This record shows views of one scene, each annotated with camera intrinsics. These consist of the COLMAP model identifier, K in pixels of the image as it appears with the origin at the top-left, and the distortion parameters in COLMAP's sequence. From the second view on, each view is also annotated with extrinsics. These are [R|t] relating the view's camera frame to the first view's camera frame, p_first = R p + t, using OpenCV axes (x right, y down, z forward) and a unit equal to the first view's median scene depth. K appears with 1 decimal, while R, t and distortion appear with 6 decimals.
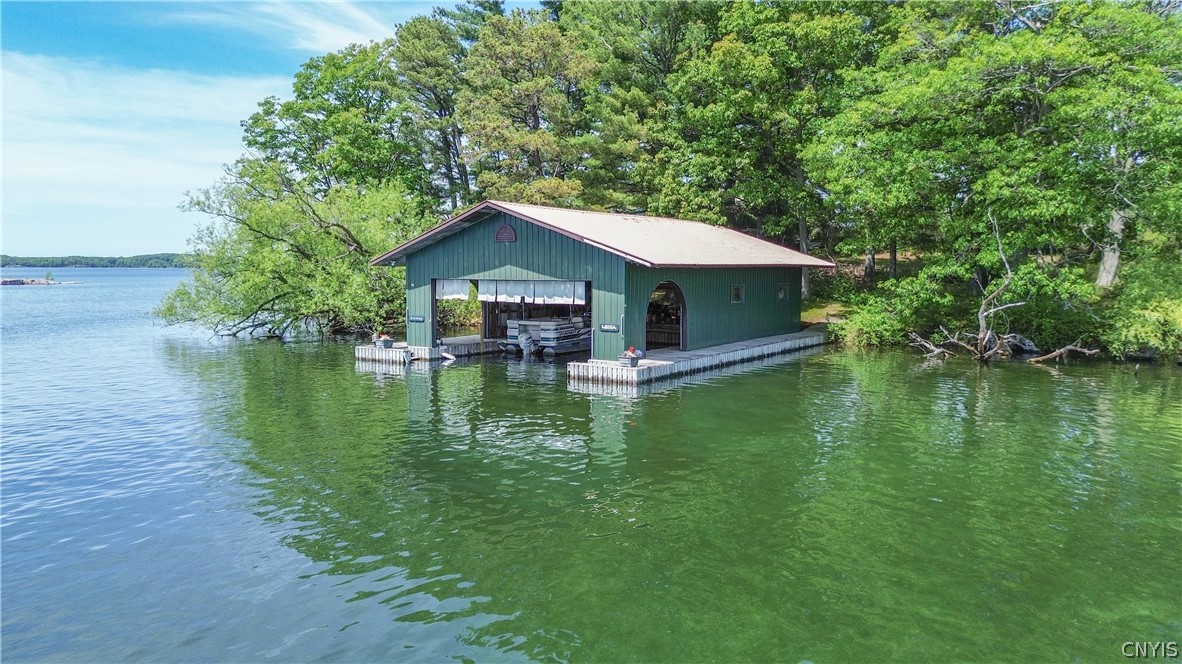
lens RADIAL K [[842.5, 0, 604.0], [0, 842.5, 318.4], [0, 0, 1]] dist [0.098173, -0.116180]
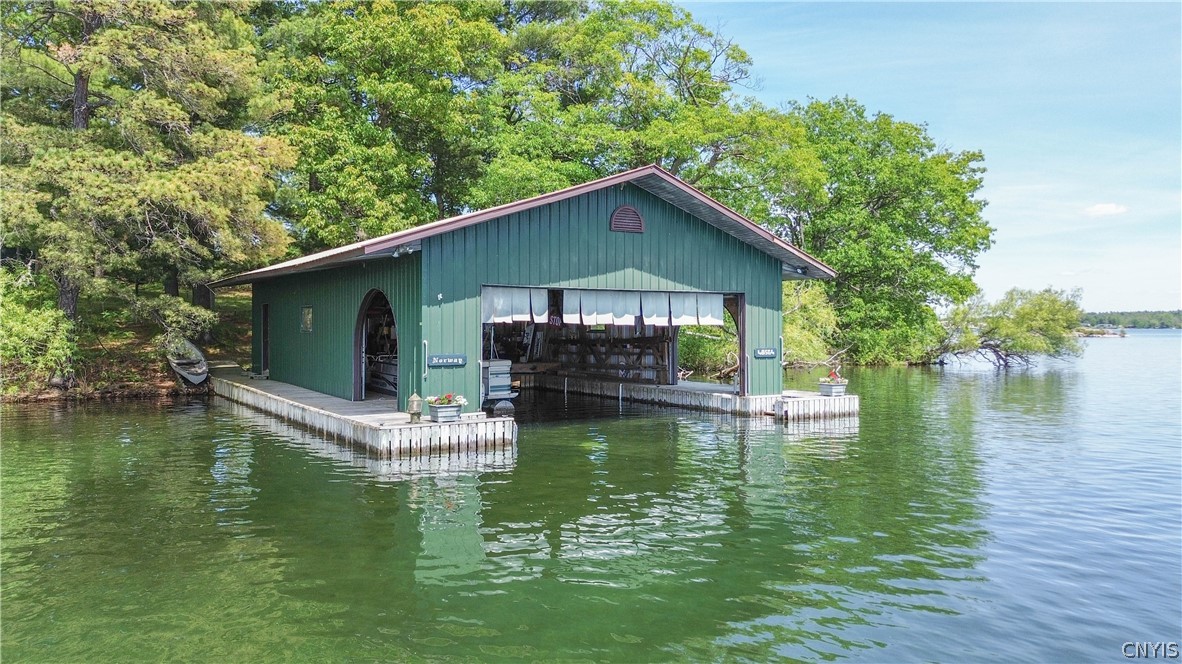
lens RADIAL K [[835.7, 0, 600.5], [0, 835.7, 328.5], [0, 0, 1]] dist [0.052956, -0.045980]
pose [[0.393797, -0.003224, 0.919192, -0.588835], [0.055047, 0.998282, -0.020081, -0.003682], [-0.917548, 0.058506, 0.393297, 0.635746]]
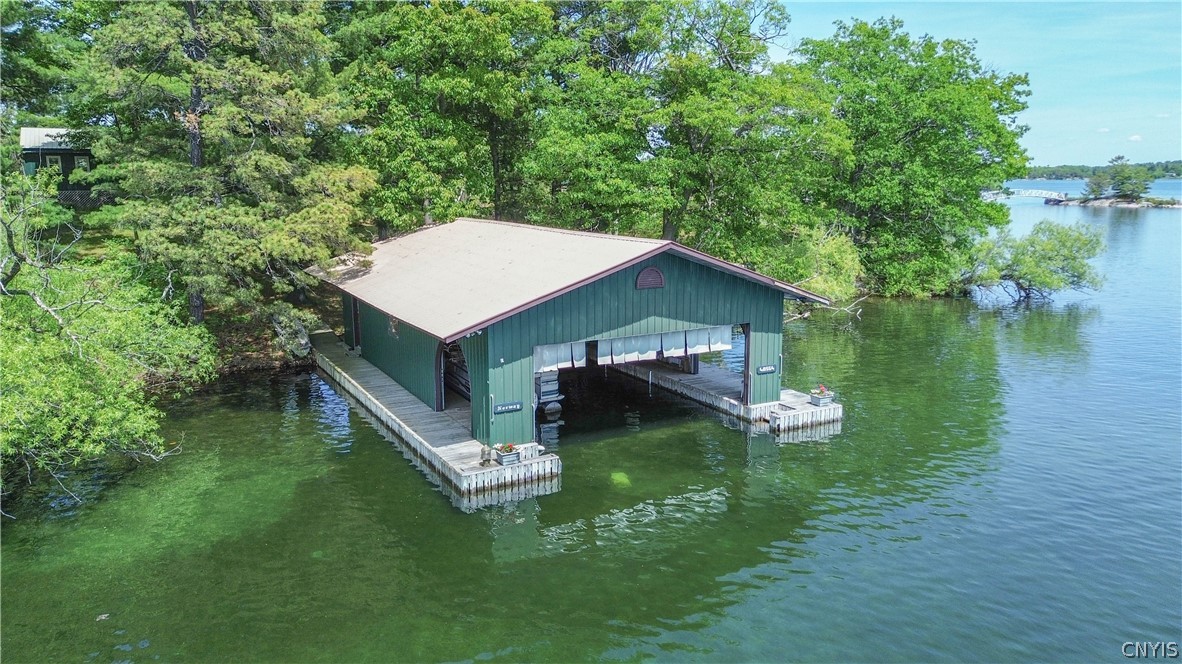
lens RADIAL K [[835.7, 0, 600.5], [0, 835.7, 328.5], [0, 0, 1]] dist [0.052956, -0.045980]
pose [[0.452531, -0.159944, 0.877288, -0.689372], [0.055107, 0.986919, 0.151506, -0.144210], [-0.890044, -0.020216, 0.455425, 0.562198]]
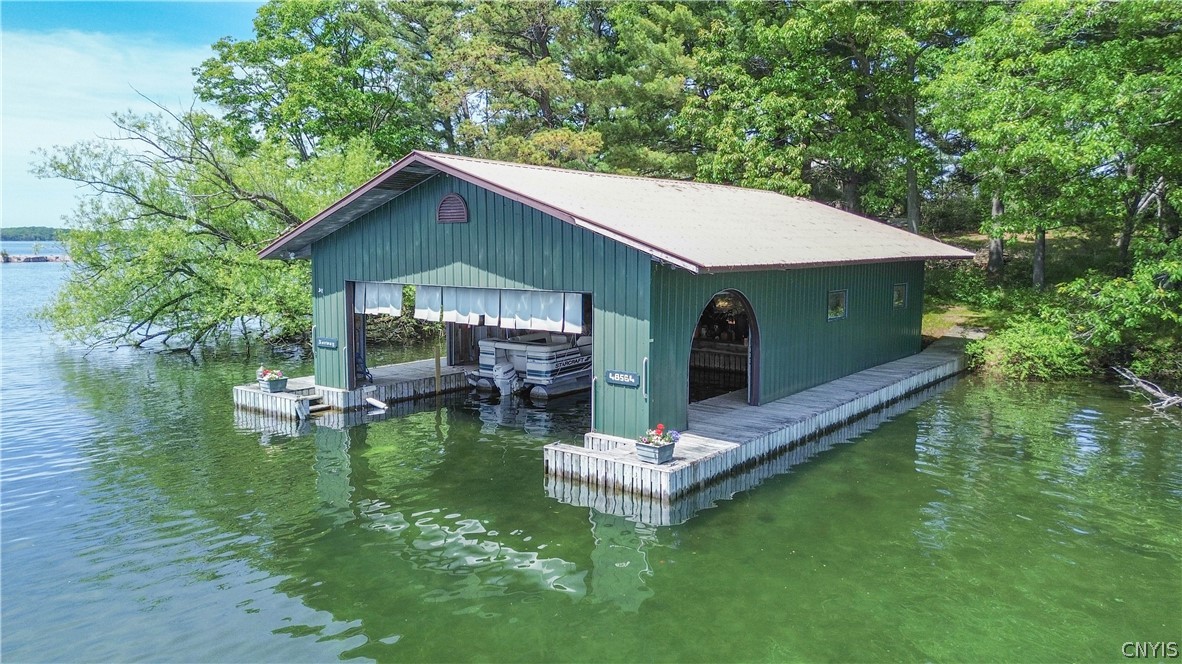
lens RADIAL K [[835.7, 0, 600.5], [0, 835.7, 328.5], [0, 0, 1]] dist [0.052956, -0.045980]
pose [[0.997954, 0.007918, -0.063440, 0.020114], [-0.005218, 0.999078, 0.042610, -0.034725], [0.063719, -0.042192, 0.997076, 0.346132]]
